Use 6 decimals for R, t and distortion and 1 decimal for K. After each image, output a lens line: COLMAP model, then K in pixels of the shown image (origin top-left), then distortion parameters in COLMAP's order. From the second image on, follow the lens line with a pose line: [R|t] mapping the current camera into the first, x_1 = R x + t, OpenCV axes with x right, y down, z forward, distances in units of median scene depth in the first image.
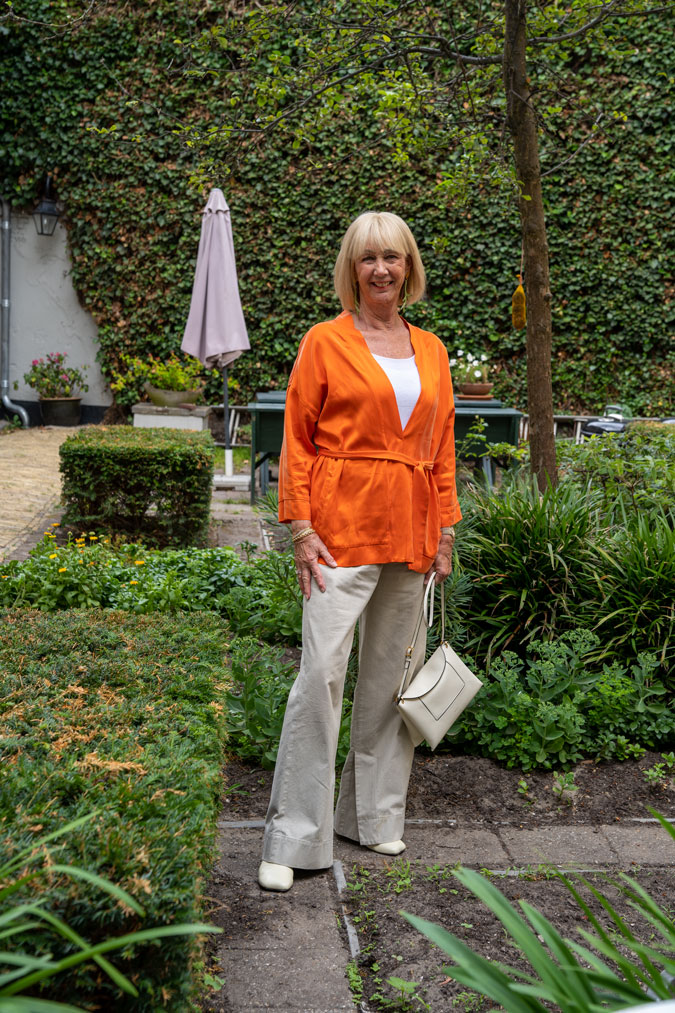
lens RADIAL K [[1646.6, 0, 337.6], [0, 1646.6, 506.9], [0, 0, 1]] dist [0.218675, 0.000000]
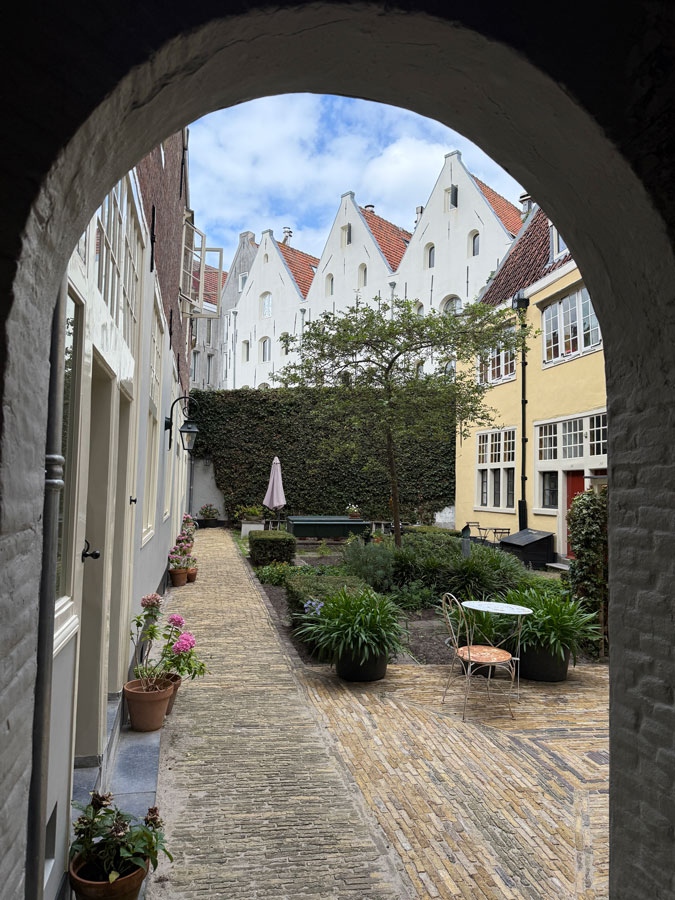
lens RADIAL K [[703.2, 0, 337.3], [0, 703.2, 449.2], [0, 0, 1]] dist [0.004128, 0.000147]
pose [[0.990116, -0.005949, 0.140128, -0.129961], [0.025551, 0.990031, -0.138512, -0.007111], [-0.137907, 0.140723, 0.980397, -0.346374]]
